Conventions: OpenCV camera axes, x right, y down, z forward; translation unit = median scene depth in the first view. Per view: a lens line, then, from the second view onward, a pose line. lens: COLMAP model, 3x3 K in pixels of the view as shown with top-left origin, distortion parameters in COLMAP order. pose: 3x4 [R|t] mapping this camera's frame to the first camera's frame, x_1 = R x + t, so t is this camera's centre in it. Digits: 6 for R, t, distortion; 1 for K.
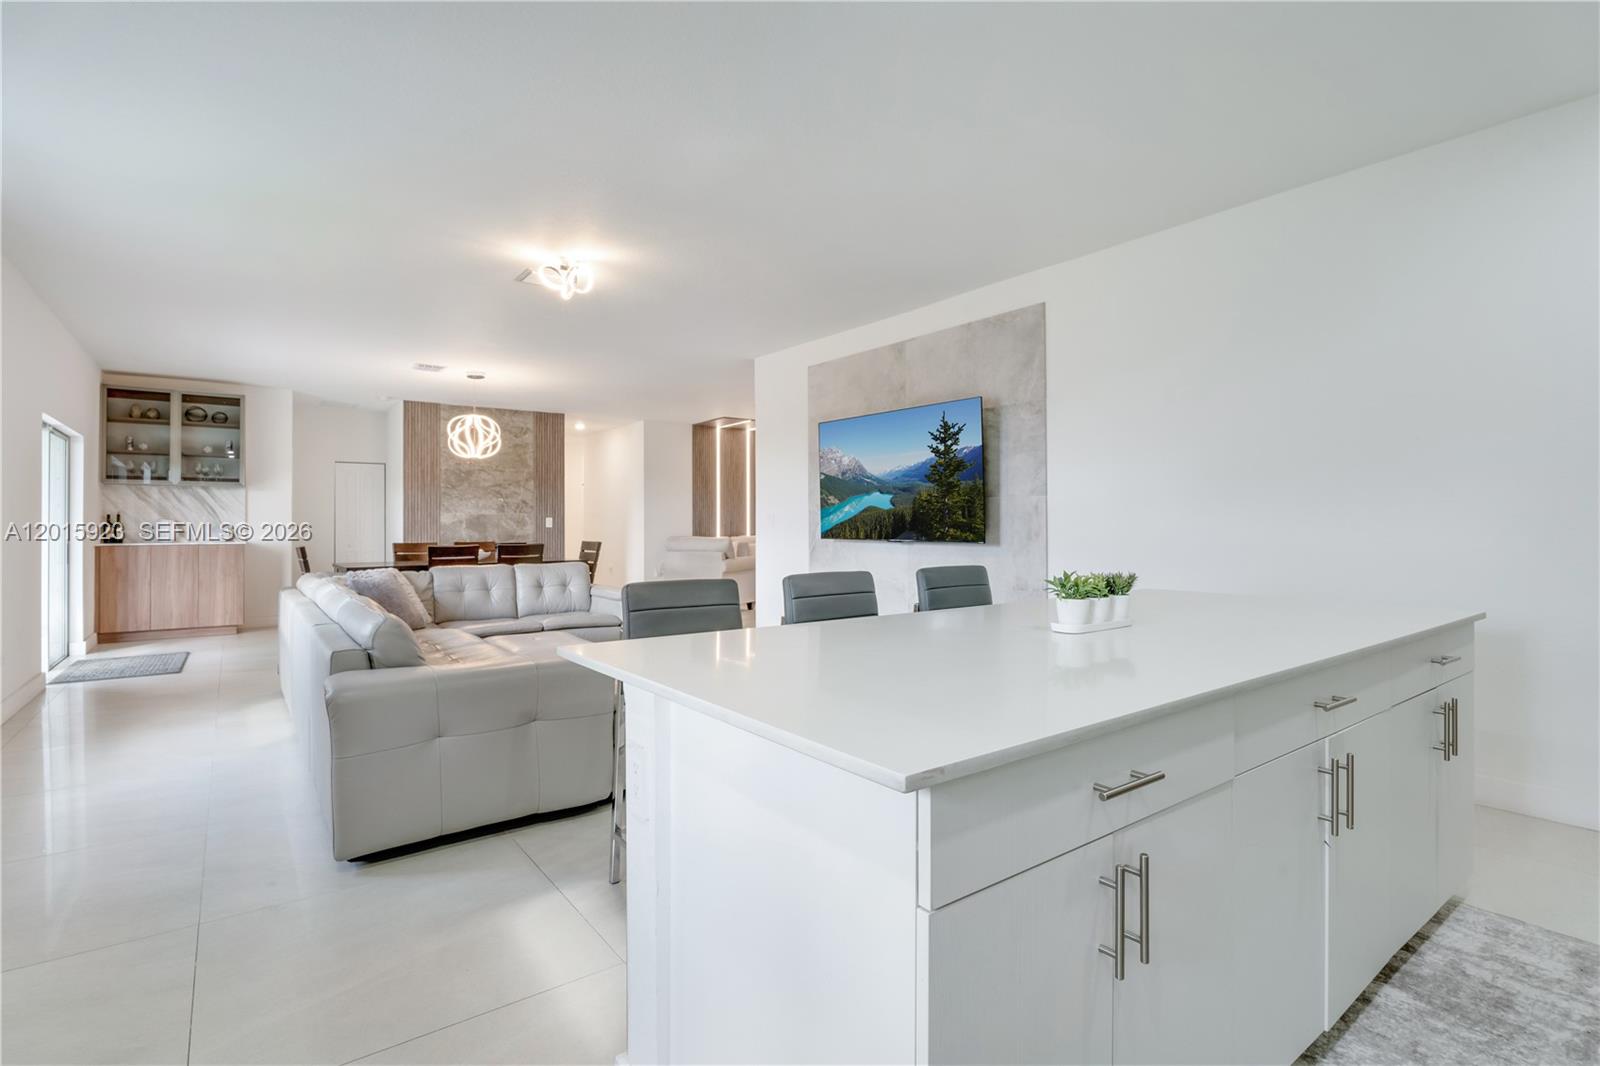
lens RADIAL K [[773.9, 0, 800.1], [0, 773.9, 522.2], [0, 0, 1]] dist [-0.009186, -0.000515]
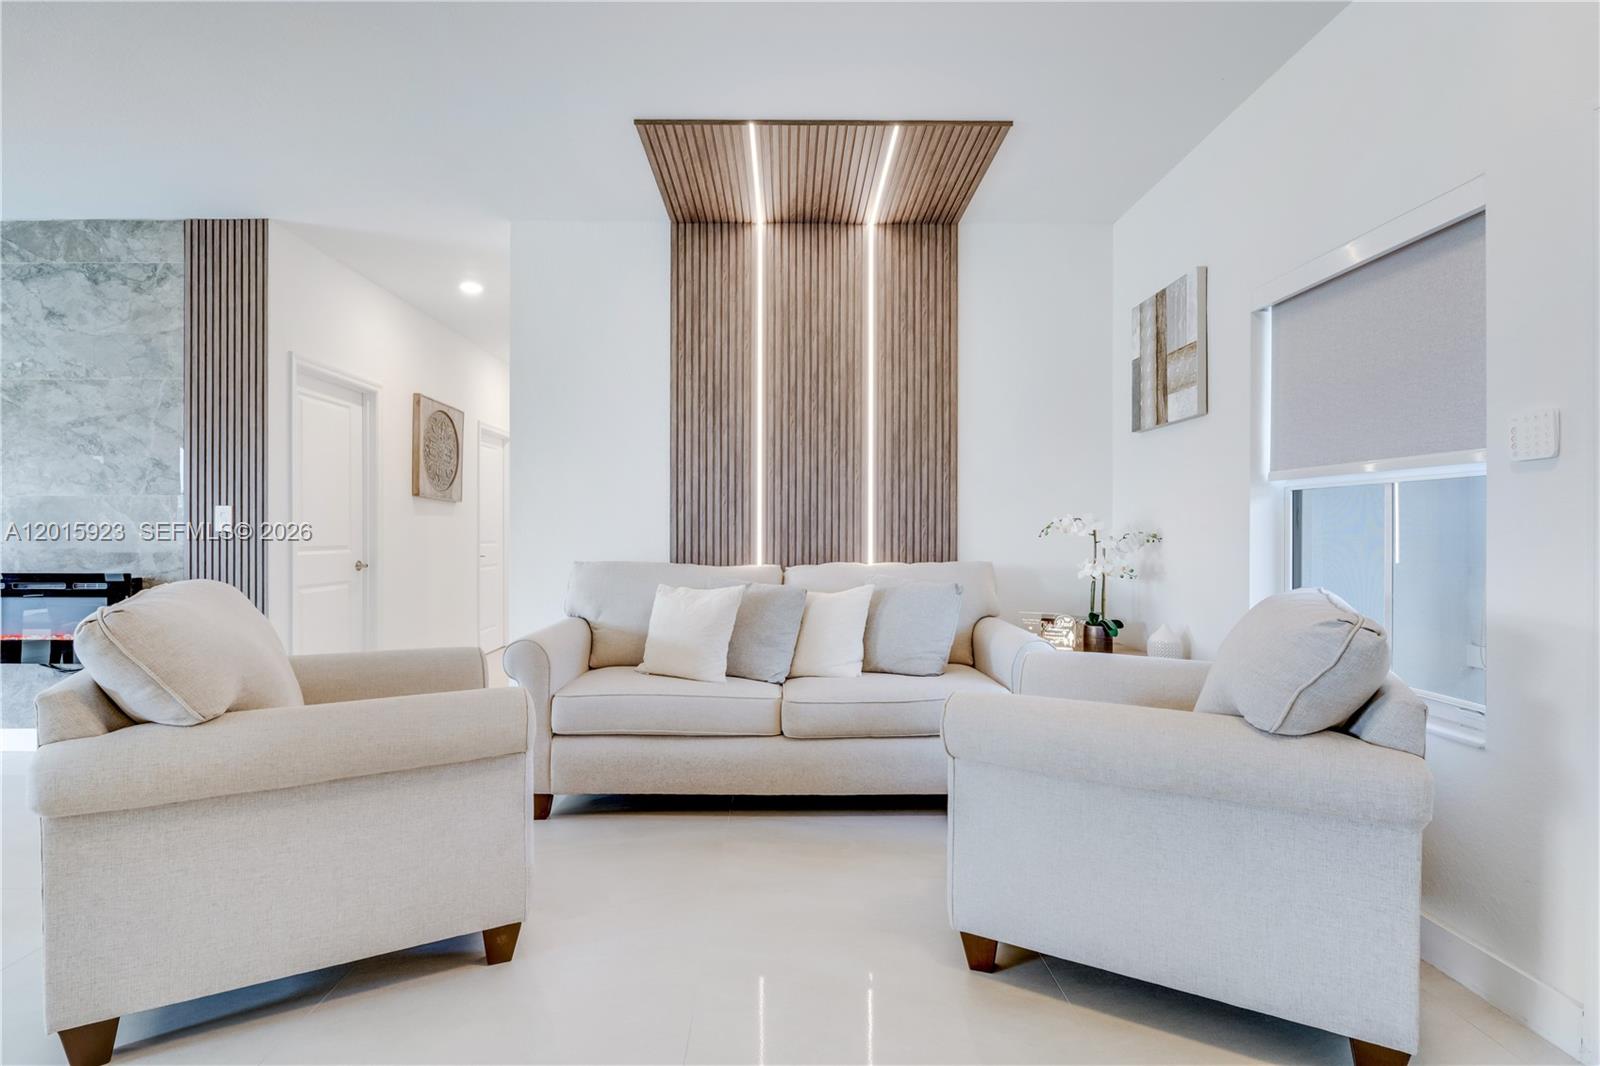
lens RADIAL K [[773.9, 0, 800.1], [0, 773.9, 522.2], [0, 0, 1]] dist [-0.009186, -0.000515]
pose [[0.810618, -0.000618, -0.585575, 0.112135], [-0.001457, 0.999994, -0.003072, 0.002774], [0.585574, 0.003343, 0.810612, 0.882194]]
